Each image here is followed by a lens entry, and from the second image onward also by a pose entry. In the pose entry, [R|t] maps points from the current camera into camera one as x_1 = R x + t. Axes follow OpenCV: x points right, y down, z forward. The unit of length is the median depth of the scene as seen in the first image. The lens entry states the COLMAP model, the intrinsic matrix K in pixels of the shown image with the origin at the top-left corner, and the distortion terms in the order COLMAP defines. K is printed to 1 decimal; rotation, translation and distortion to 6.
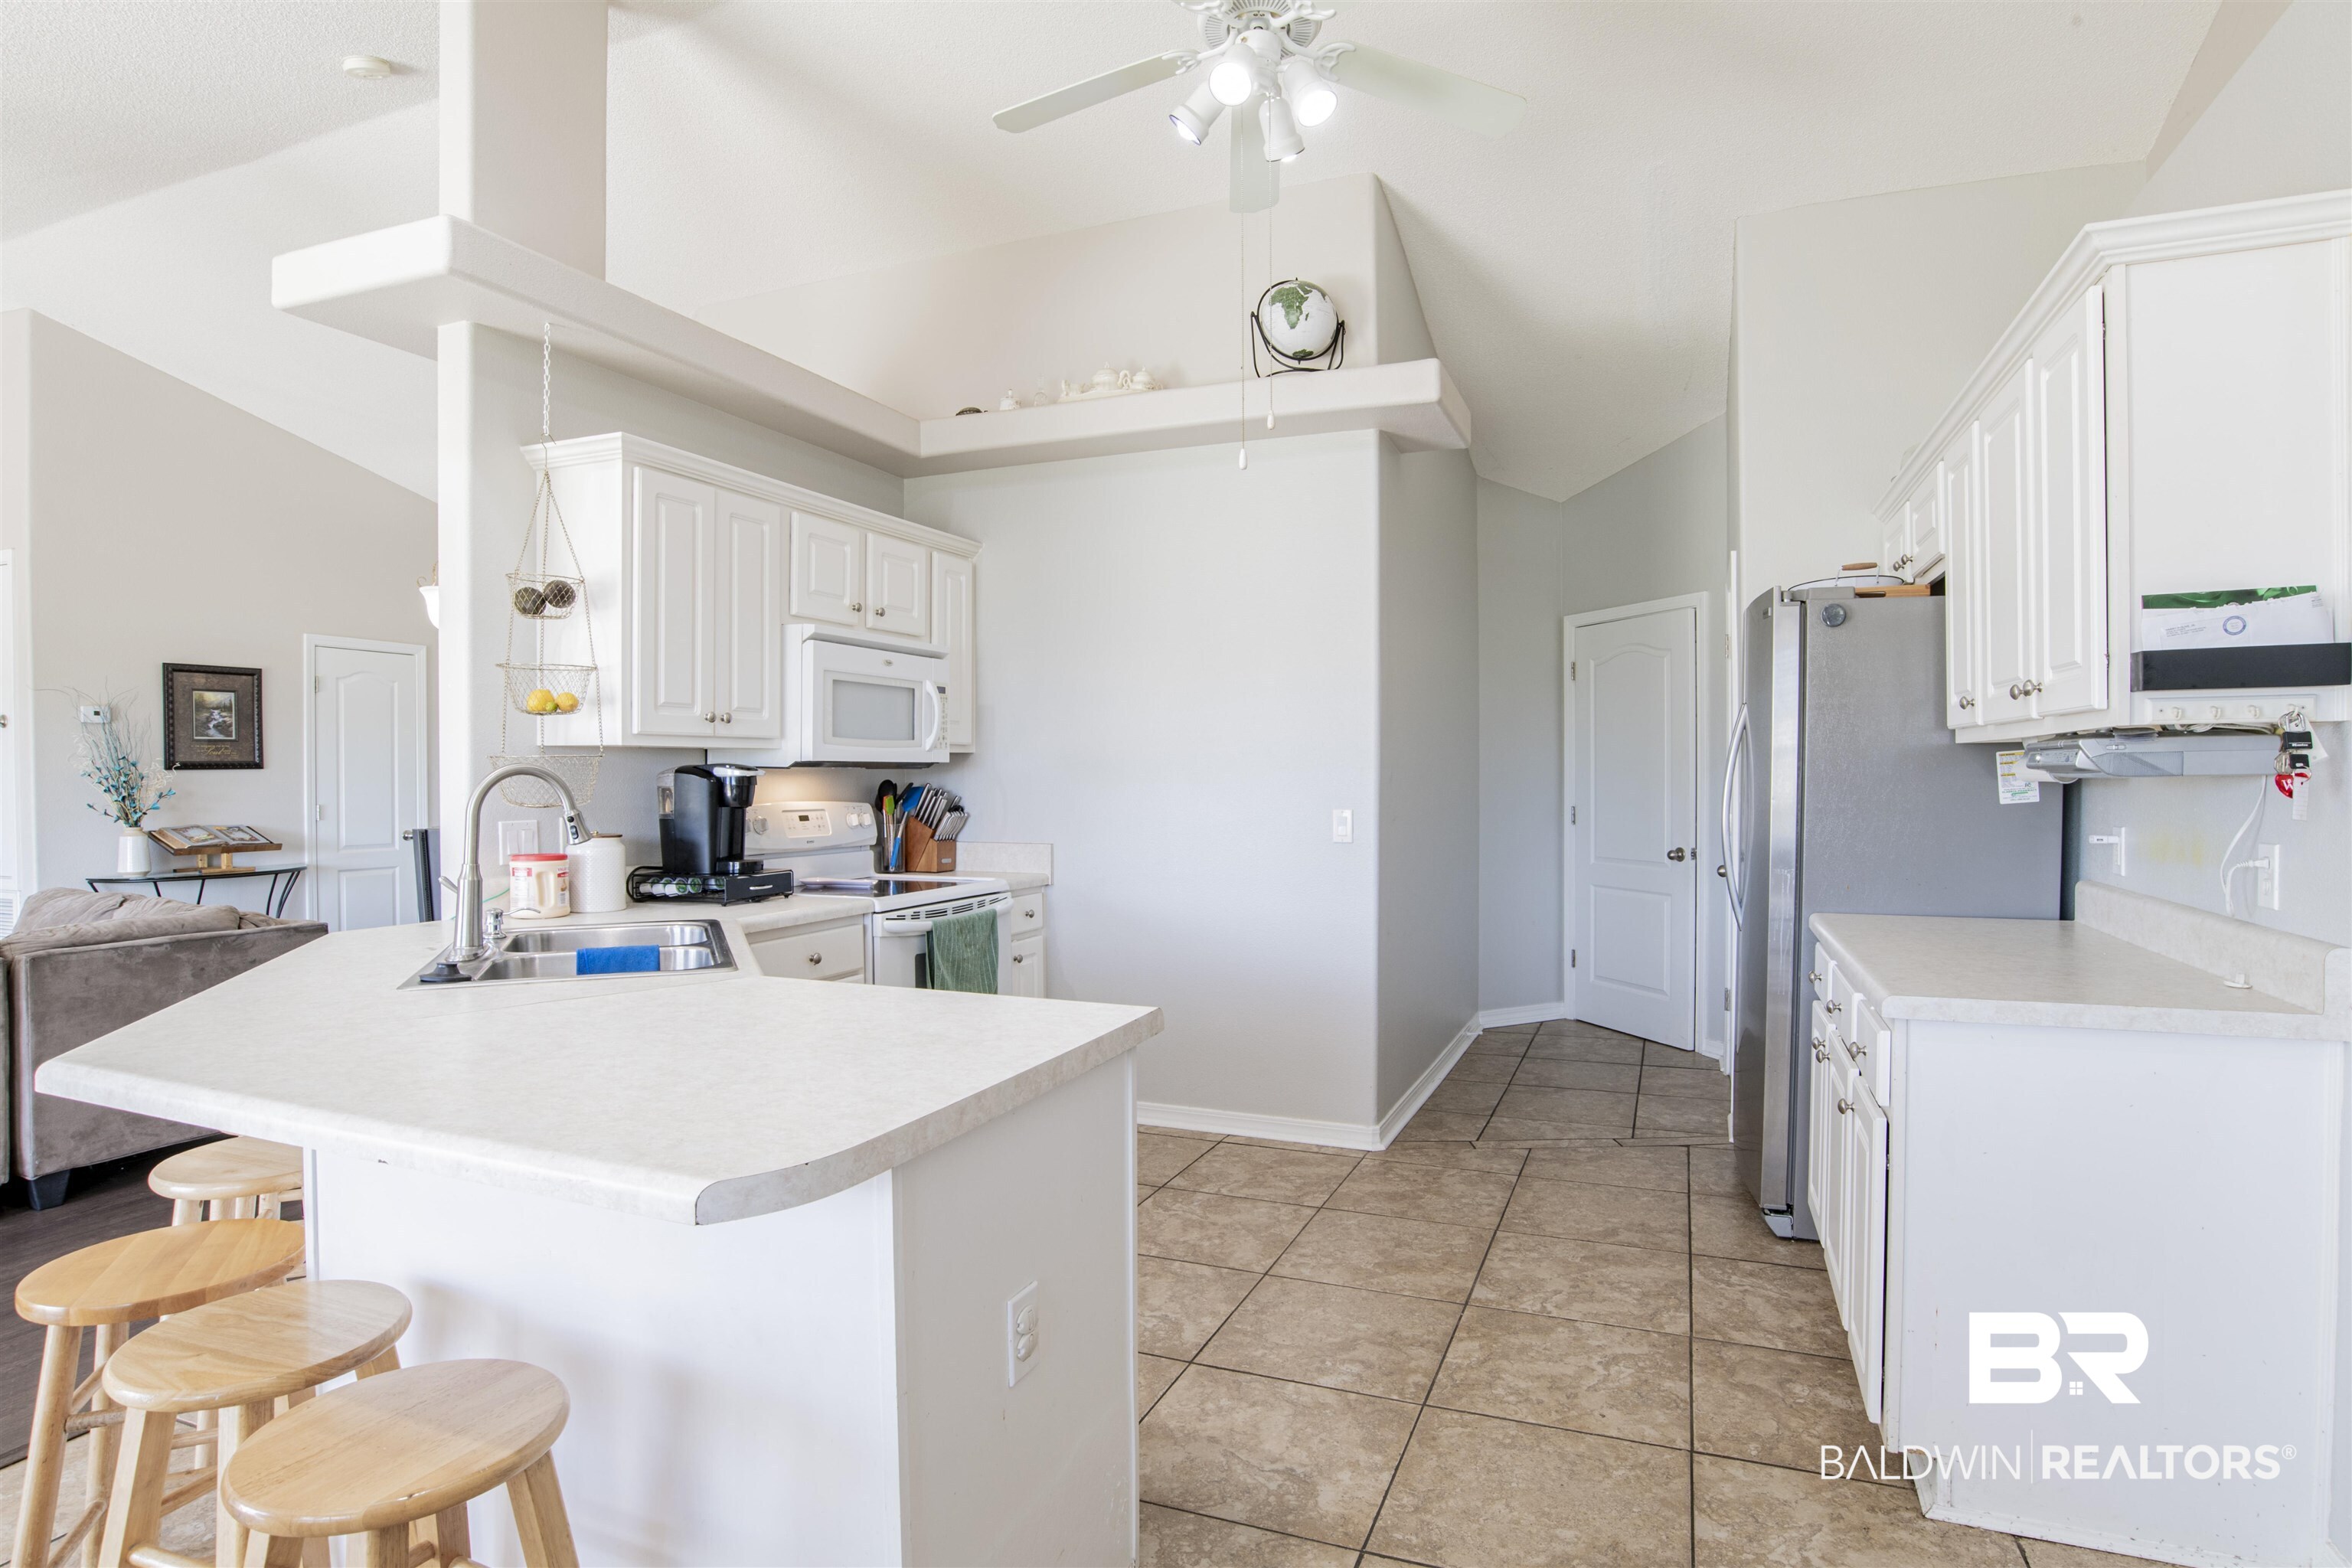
lens RADIAL K [[1188.1, 0, 1197.8], [0, 1188.1, 789.5], [0, 0, 1]] dist [-0.041615, 0.010101]
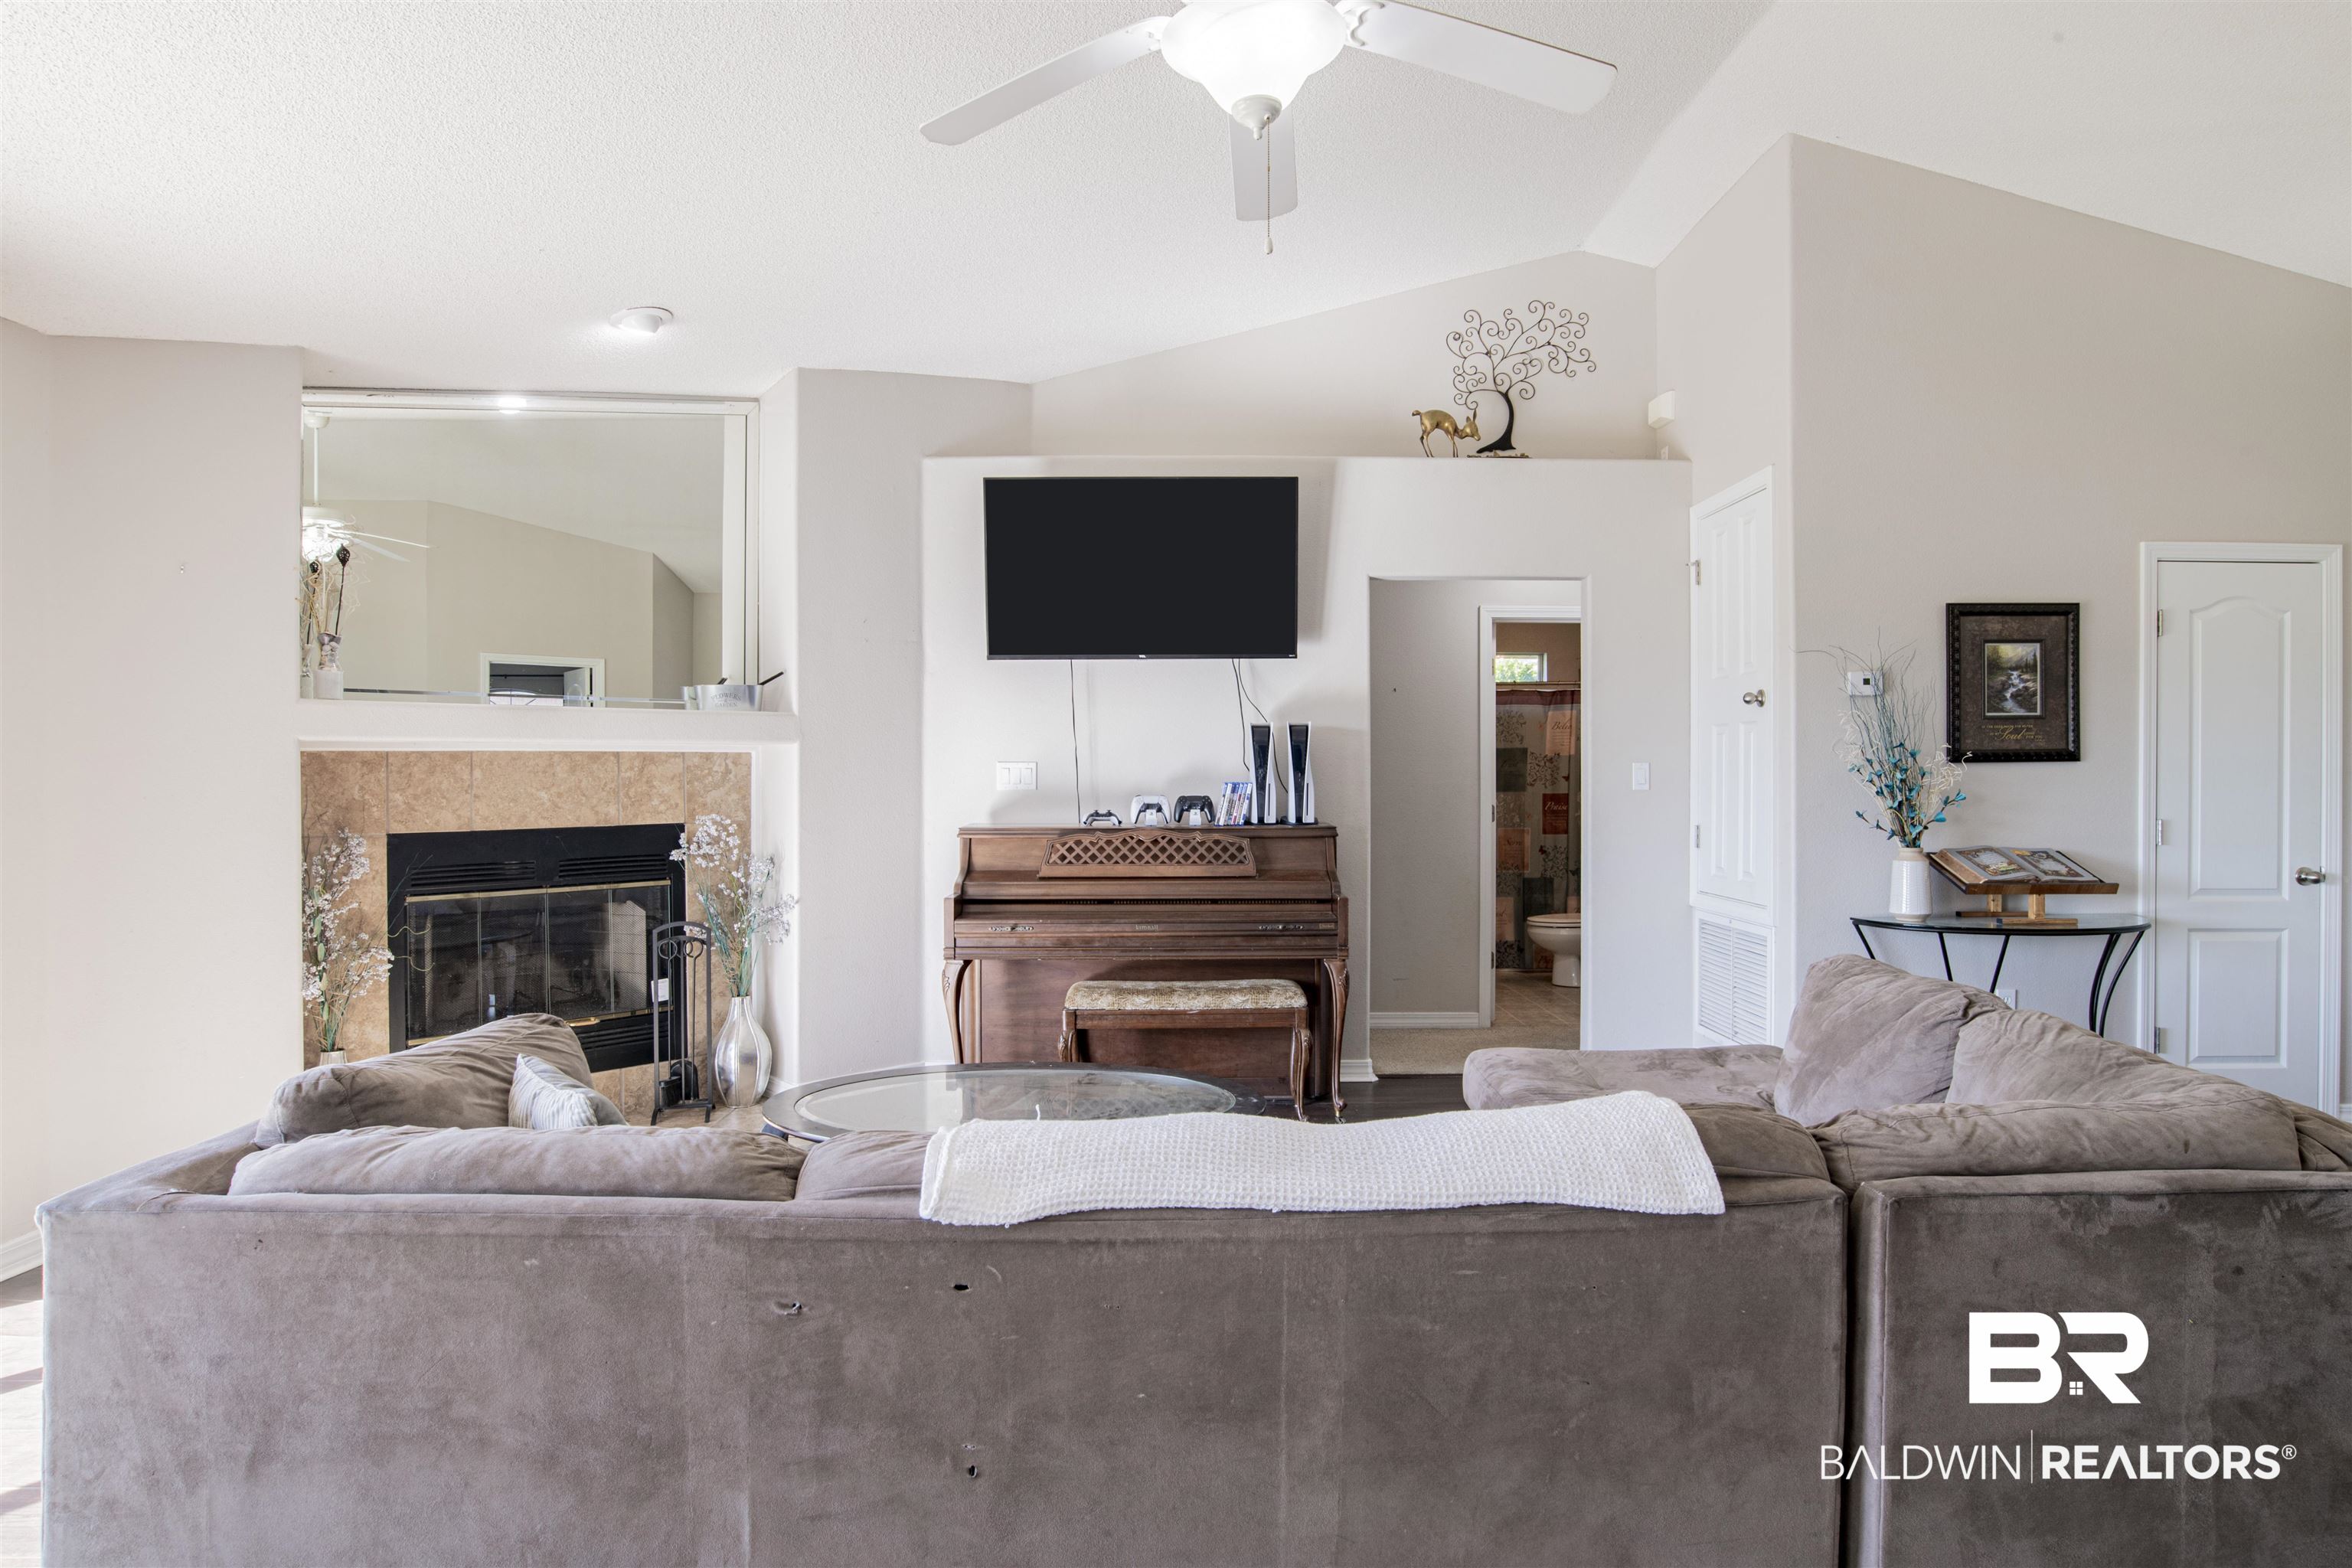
lens RADIAL K [[1392.2, 0, 1184.3], [0, 1392.2, 786.7], [0, 0, 1]] dist [-0.006220, 0.000438]
pose [[0.388390, 0.011443, -0.921424, -0.325766], [-0.013211, 0.999889, 0.006848, -0.002718], [0.921400, 0.009514, 0.388498, 0.281435]]
